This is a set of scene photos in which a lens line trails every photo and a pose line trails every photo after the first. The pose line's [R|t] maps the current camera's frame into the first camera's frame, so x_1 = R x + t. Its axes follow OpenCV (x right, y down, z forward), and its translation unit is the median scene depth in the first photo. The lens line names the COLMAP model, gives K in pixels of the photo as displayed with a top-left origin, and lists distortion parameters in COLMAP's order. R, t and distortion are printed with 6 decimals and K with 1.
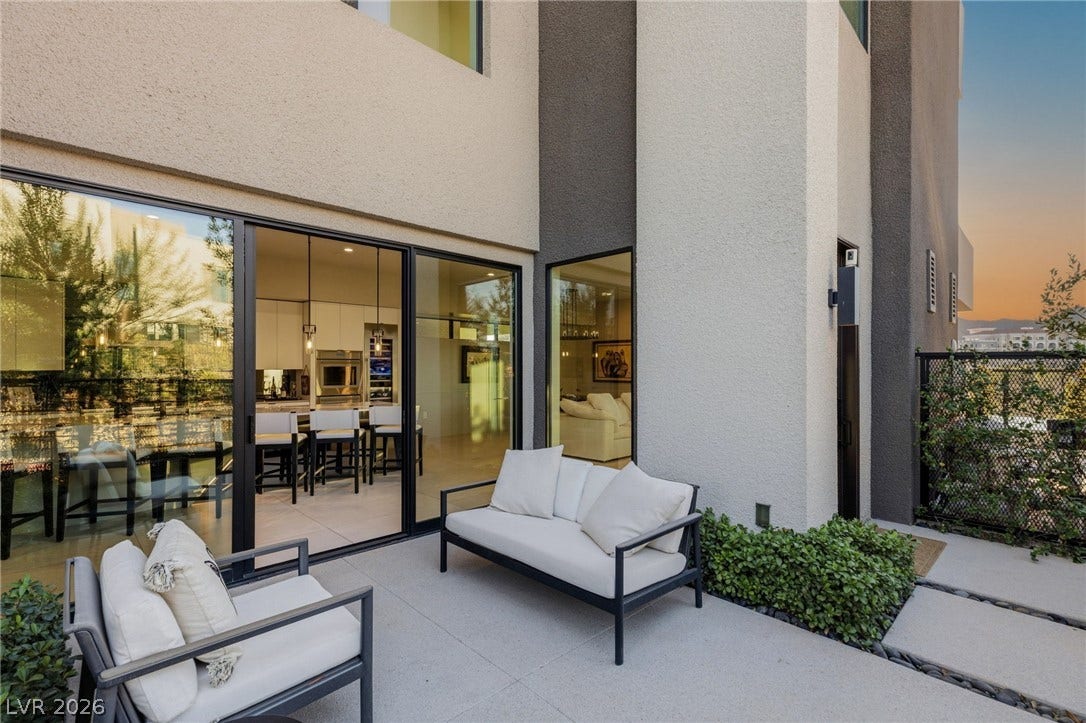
lens RADIAL K [[514.0, 0, 543.0], [0, 514.0, 361.5], [0, 0, 1]] dist [-0.000050, -0.000104]
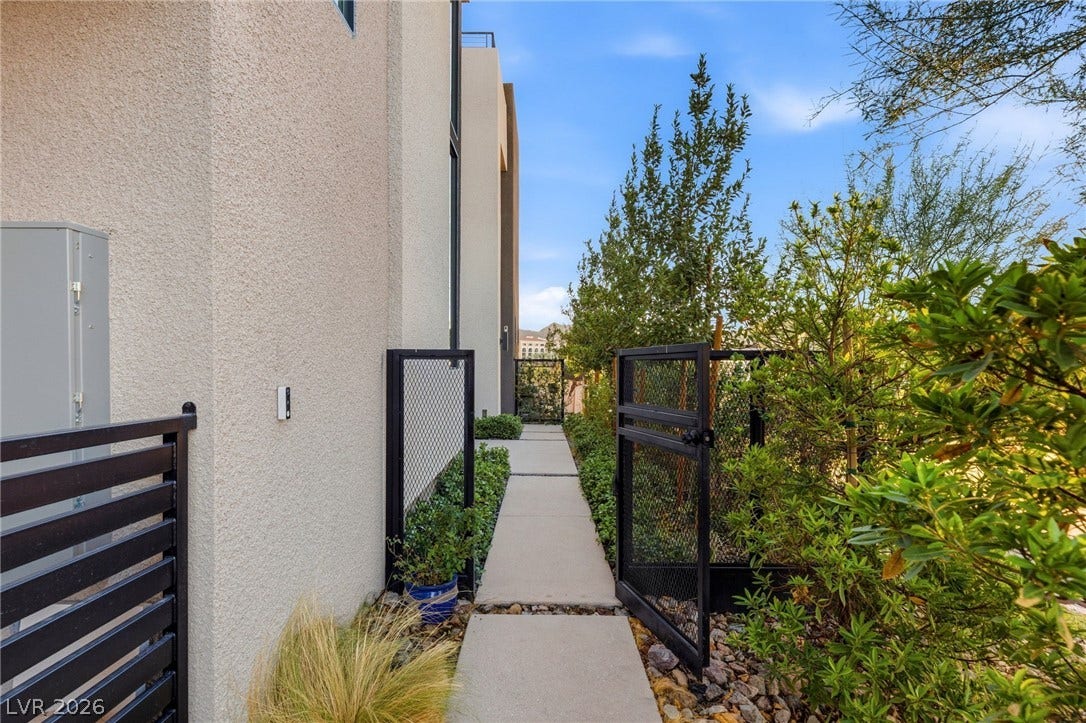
lens RADIAL K [[514.0, 0, 543.0], [0, 514.0, 361.5], [0, 0, 1]] dist [-0.000050, -0.000104]
pose [[0.701502, 0.004109, 0.712656, -1.085931], [-0.002693, 0.999992, -0.003114, 0.004317], [-0.712663, 0.000265, 0.701507, -0.990799]]
